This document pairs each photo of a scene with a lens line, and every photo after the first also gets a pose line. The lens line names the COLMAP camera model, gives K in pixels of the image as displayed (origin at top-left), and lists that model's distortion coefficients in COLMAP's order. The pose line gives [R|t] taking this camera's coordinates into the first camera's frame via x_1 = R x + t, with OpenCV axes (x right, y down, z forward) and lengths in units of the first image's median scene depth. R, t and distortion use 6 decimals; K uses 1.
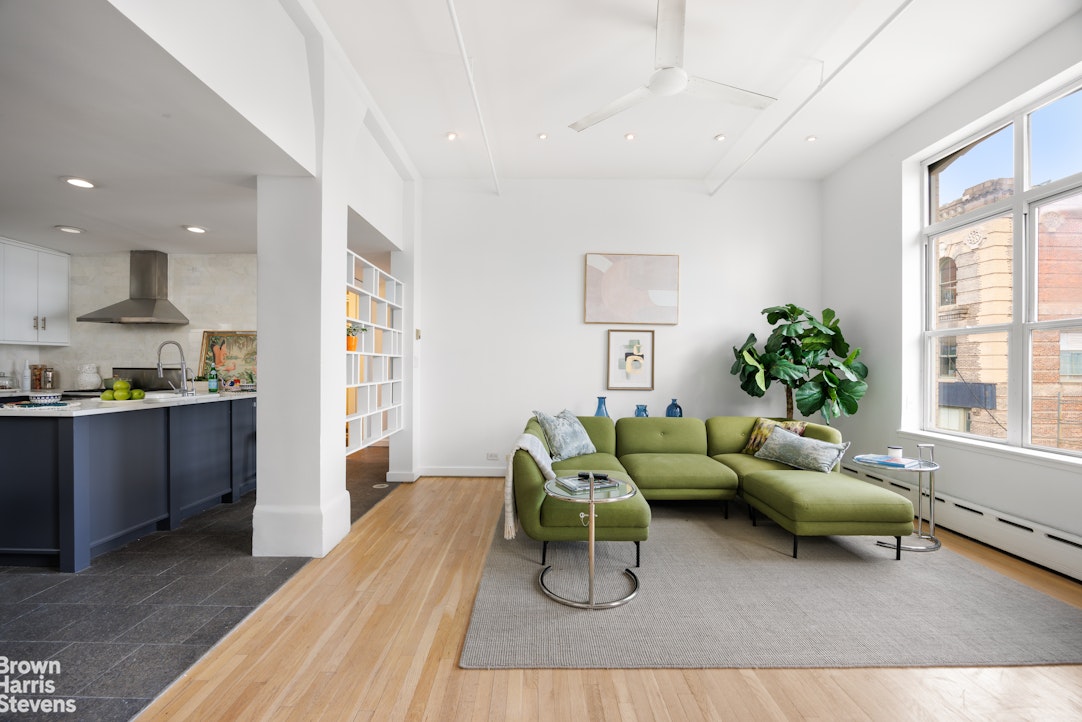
lens RADIAL K [[456.3, 0, 544.9], [0, 456.3, 369.2], [0, 0, 1]] dist [-0.001079, -0.000057]
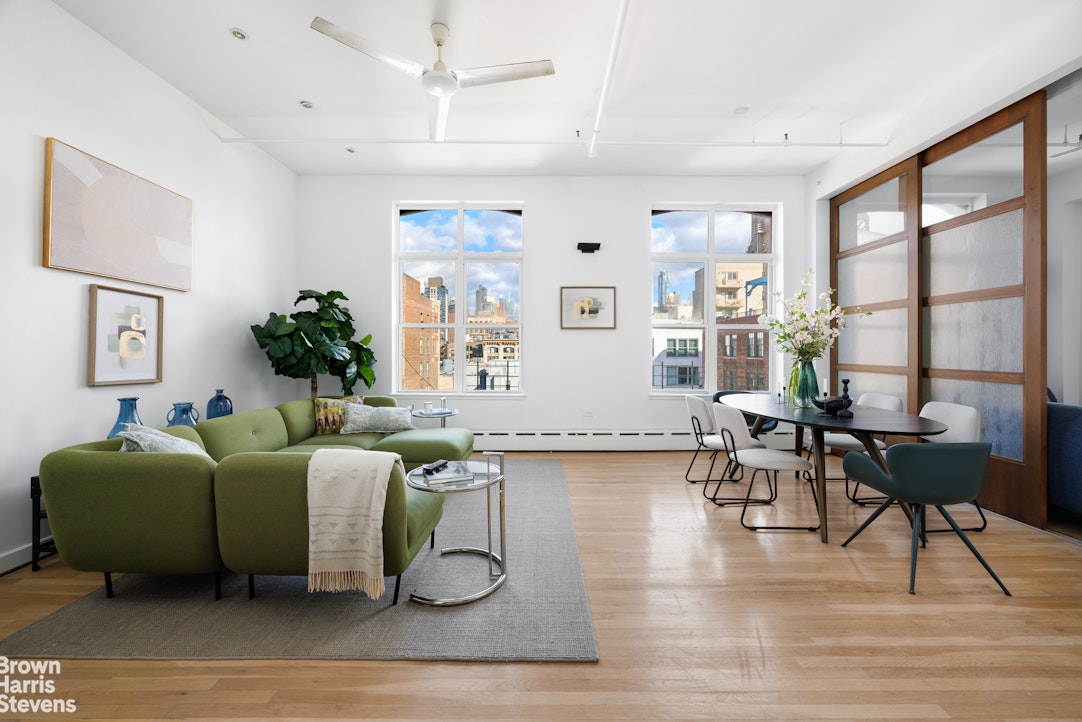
lens RADIAL K [[426.4, 0, 543.5], [0, 426.4, 351.6], [0, 0, 1]] dist [0.000969, 0.000149]
pose [[0.013466, -0.009632, 0.999863, -0.404497], [0.002221, 0.999951, 0.009603, -0.005163], [-0.999907, 0.002091, 0.013487, 0.409901]]
